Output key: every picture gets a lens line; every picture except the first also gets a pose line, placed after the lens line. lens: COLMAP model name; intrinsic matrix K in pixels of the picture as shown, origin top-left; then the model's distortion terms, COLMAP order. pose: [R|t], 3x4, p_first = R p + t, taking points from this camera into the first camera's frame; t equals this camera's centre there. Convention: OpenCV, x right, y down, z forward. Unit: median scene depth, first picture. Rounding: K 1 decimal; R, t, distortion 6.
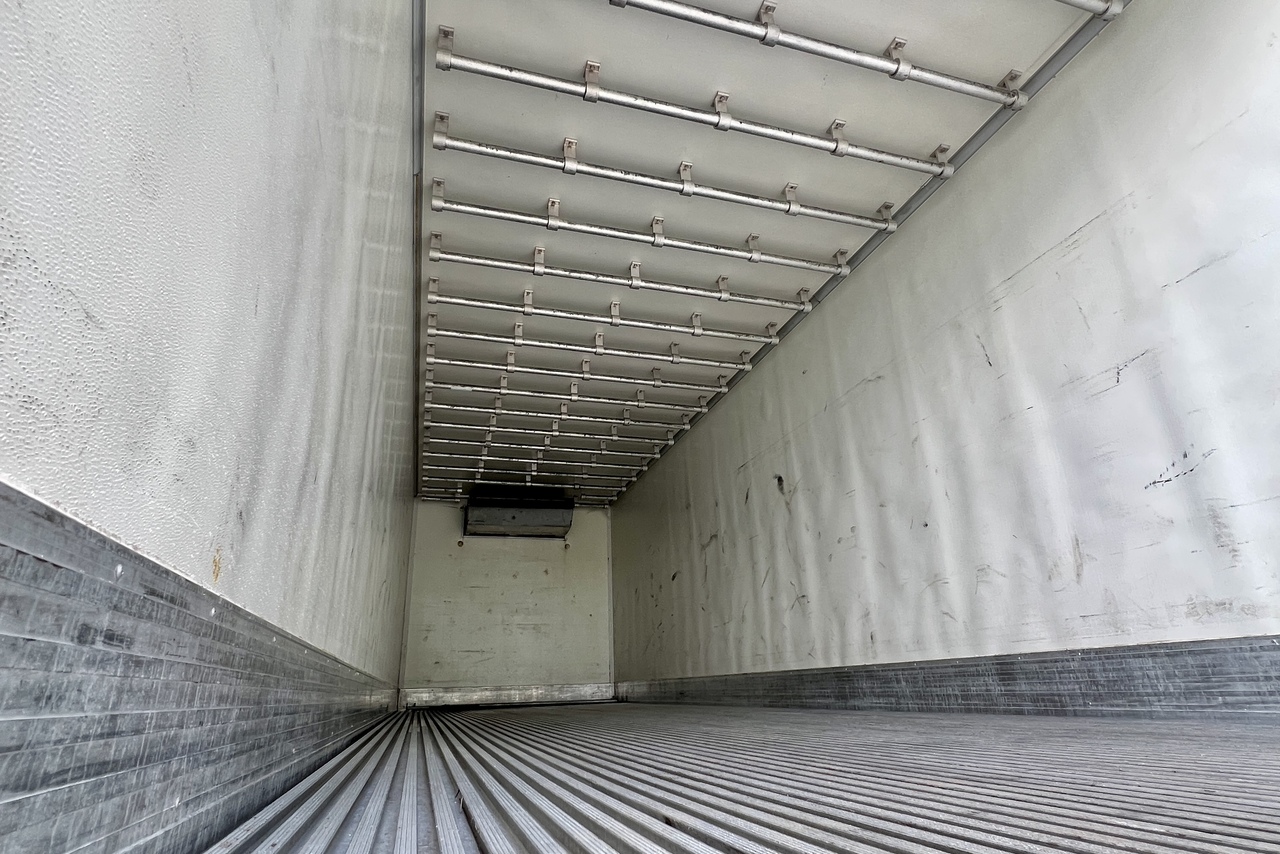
lens RADIAL K [[689.7, 0, 636.4], [0, 689.7, 427.2], [0, 0, 1]] dist [0.002477, 0.000067]
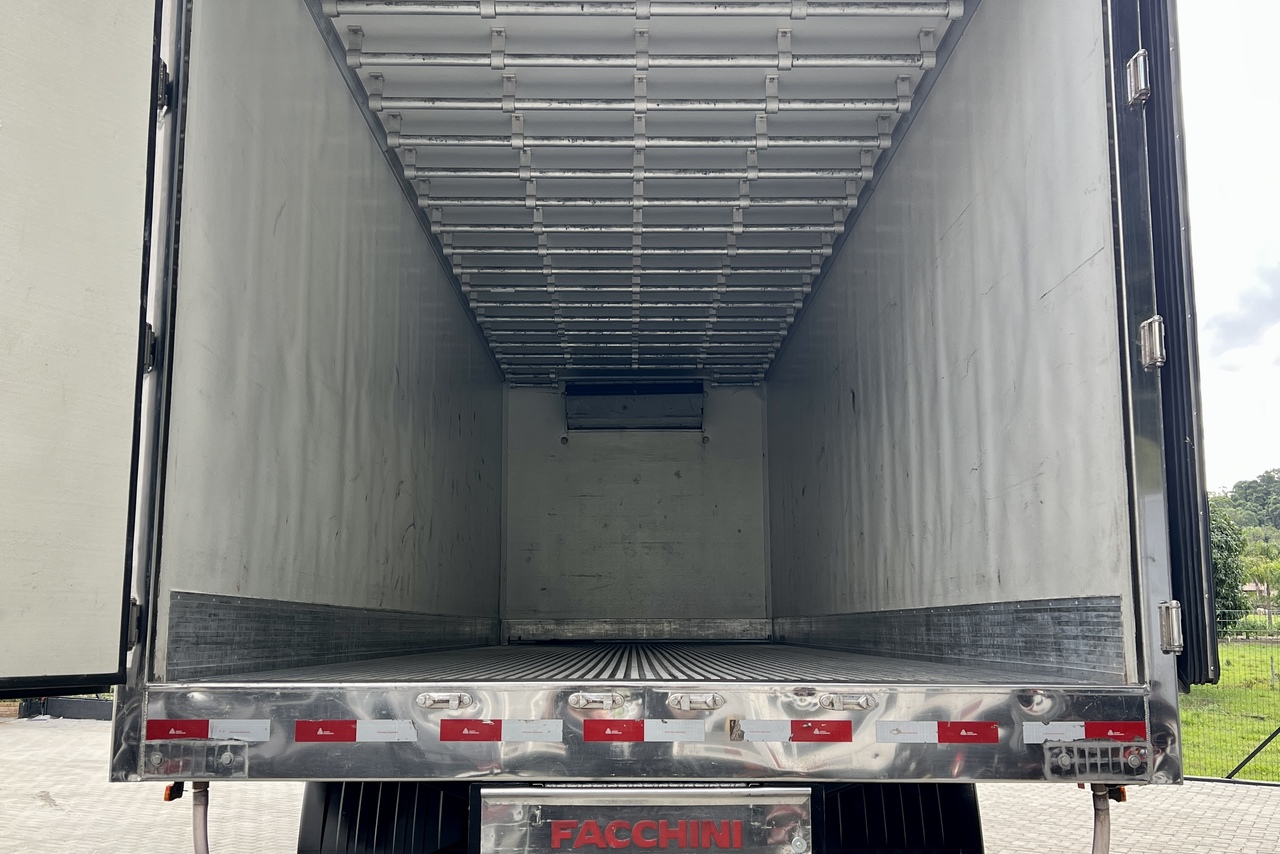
lens RADIAL K [[1266.8, 0, 632.7], [0, 1266.8, 426.3], [0, 0, 1]] dist [0.073417, 0.000000]
pose [[0.959386, -0.019310, -0.281434, 0.228205], [0.077607, 0.977225, 0.197504, -0.126279], [0.271211, -0.211324, 0.939035, -0.314955]]
